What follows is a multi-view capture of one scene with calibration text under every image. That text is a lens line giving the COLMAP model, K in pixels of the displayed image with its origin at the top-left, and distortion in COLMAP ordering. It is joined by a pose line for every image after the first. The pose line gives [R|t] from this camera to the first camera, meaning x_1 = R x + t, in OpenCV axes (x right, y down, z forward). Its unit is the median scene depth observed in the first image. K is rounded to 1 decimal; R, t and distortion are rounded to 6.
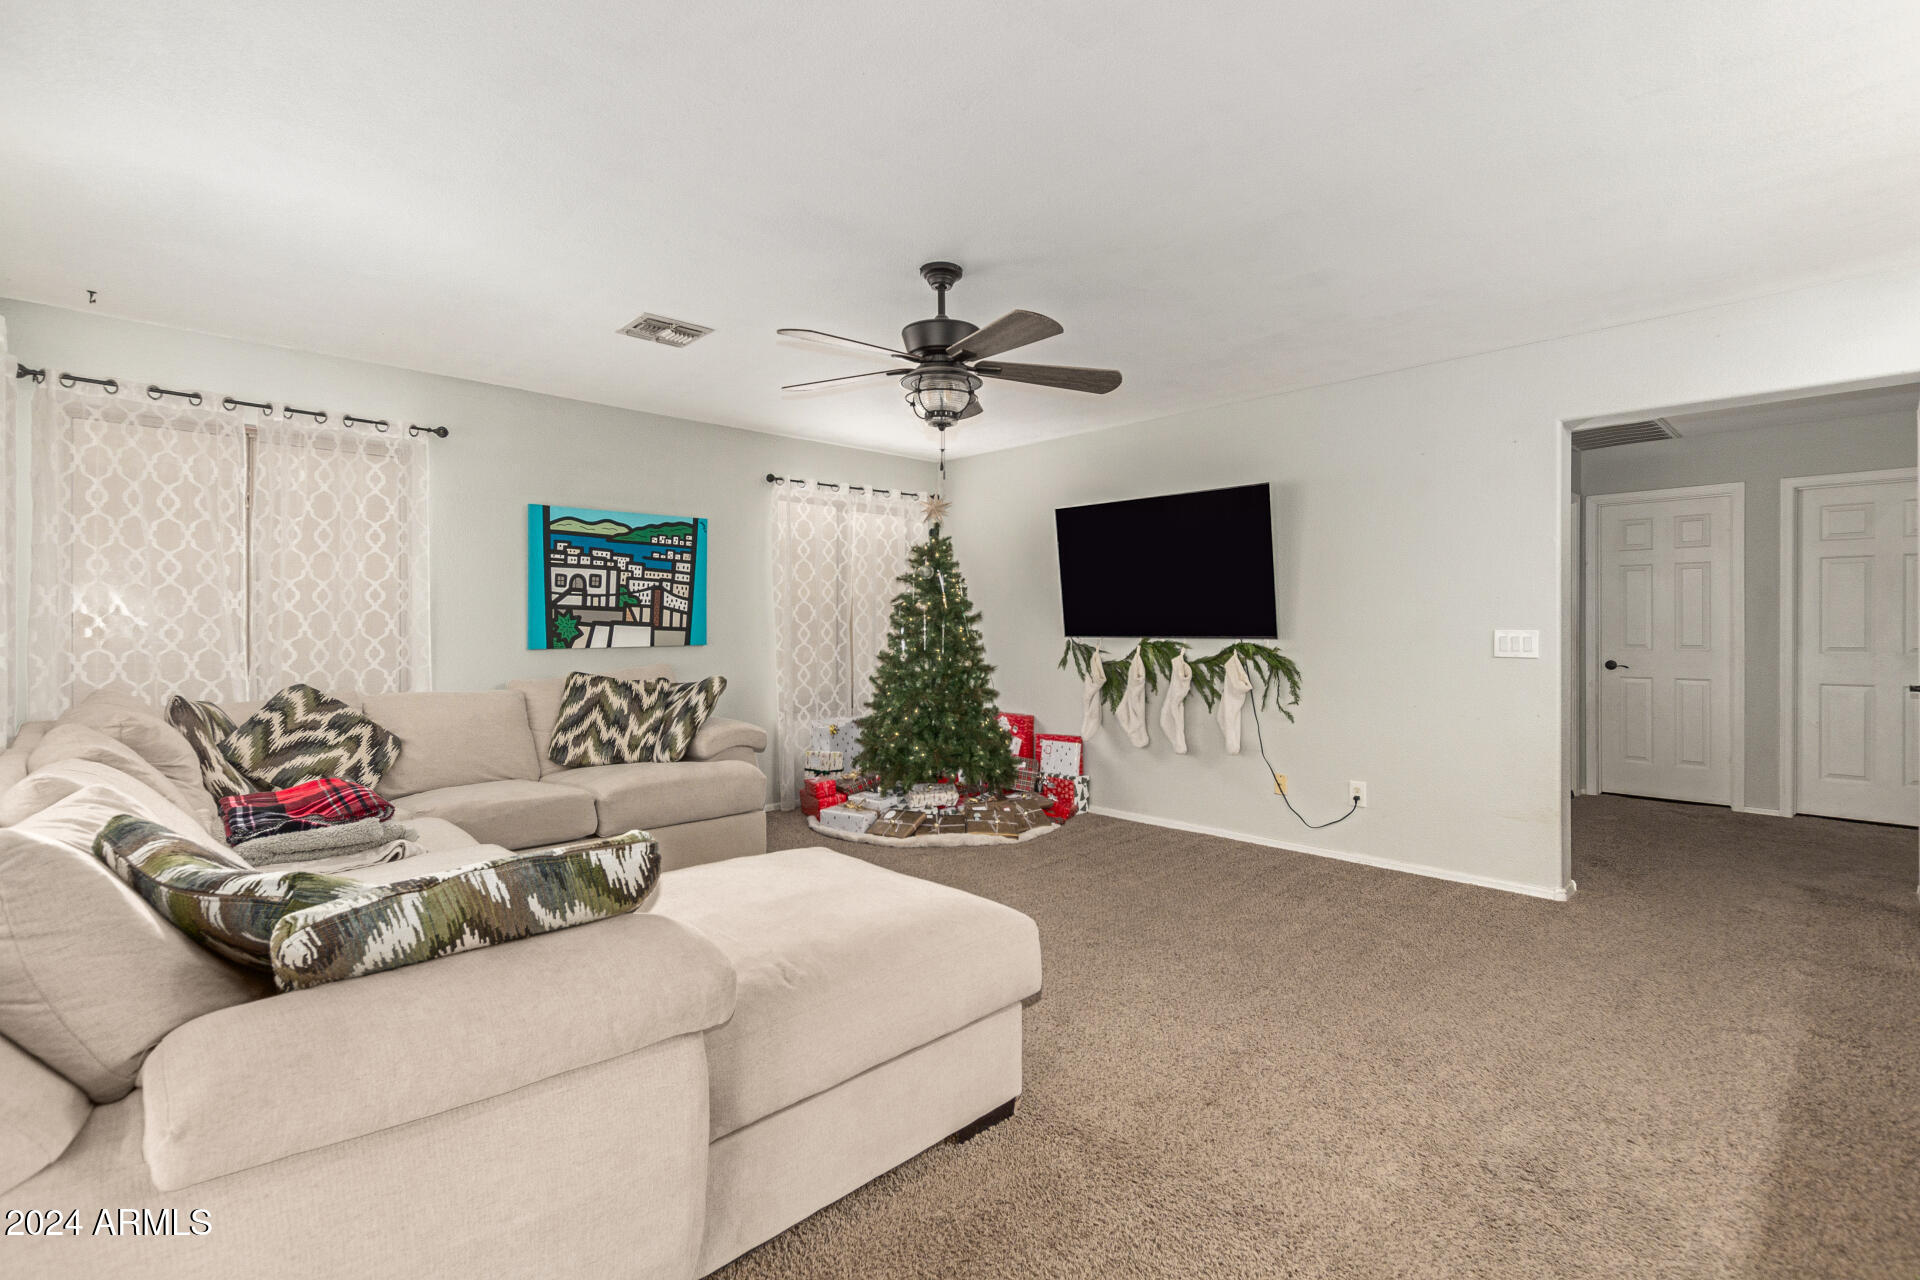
lens RADIAL K [[891.4, 0, 956.1], [0, 891.4, 631.7], [0, 0, 1]] dist [0.004202, 0.000237]
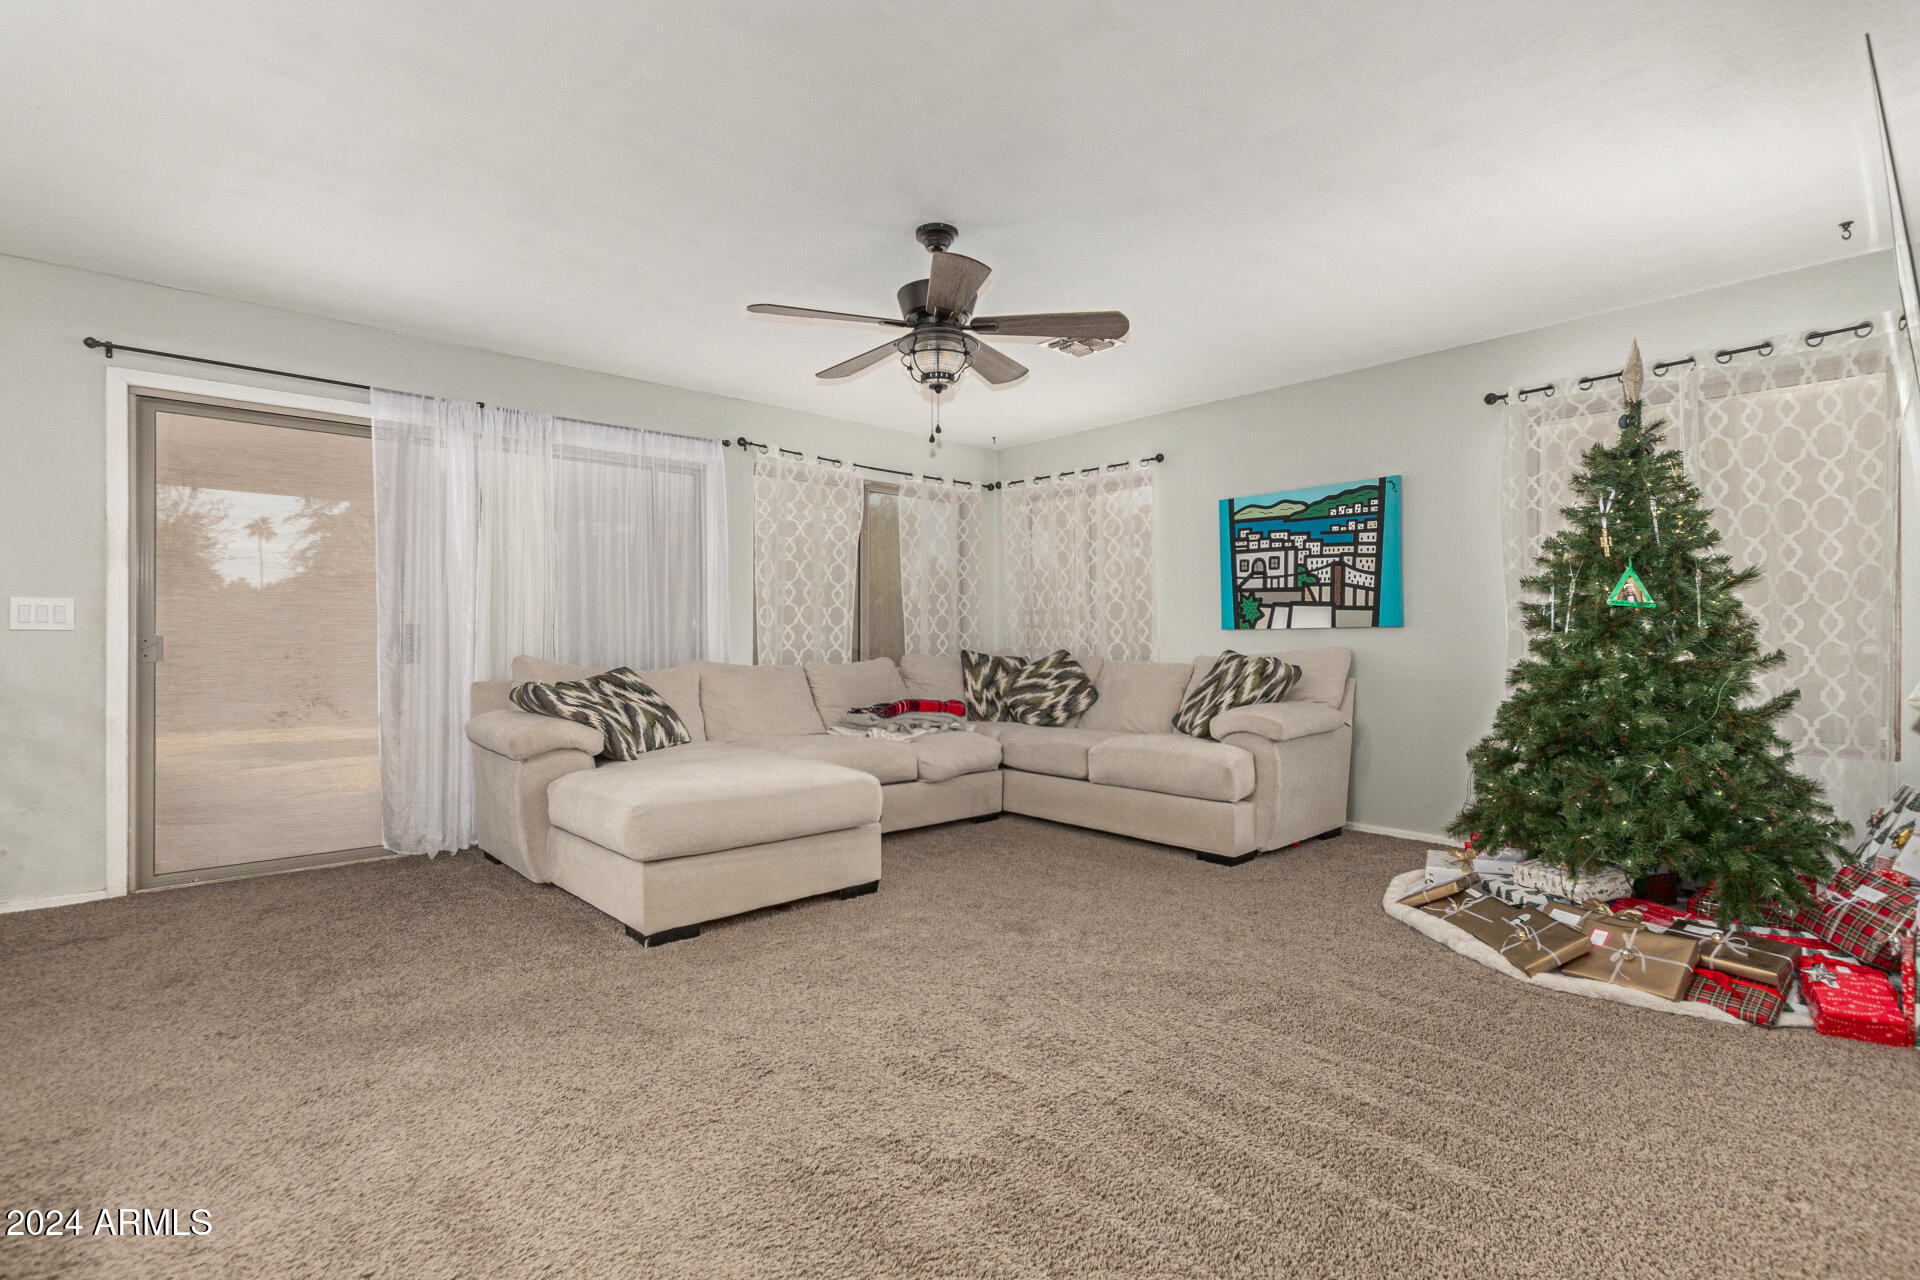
lens RADIAL K [[891.4, 0, 955.7], [0, 891.4, 638.0], [0, 0, 1]] dist [0.004202, 0.000237]
pose [[-0.036996, -0.002663, -0.999312, 0.611610], [-0.006401, 0.999977, -0.002428, 0.032714], [0.999295, 0.006306, -0.037012, 0.663501]]
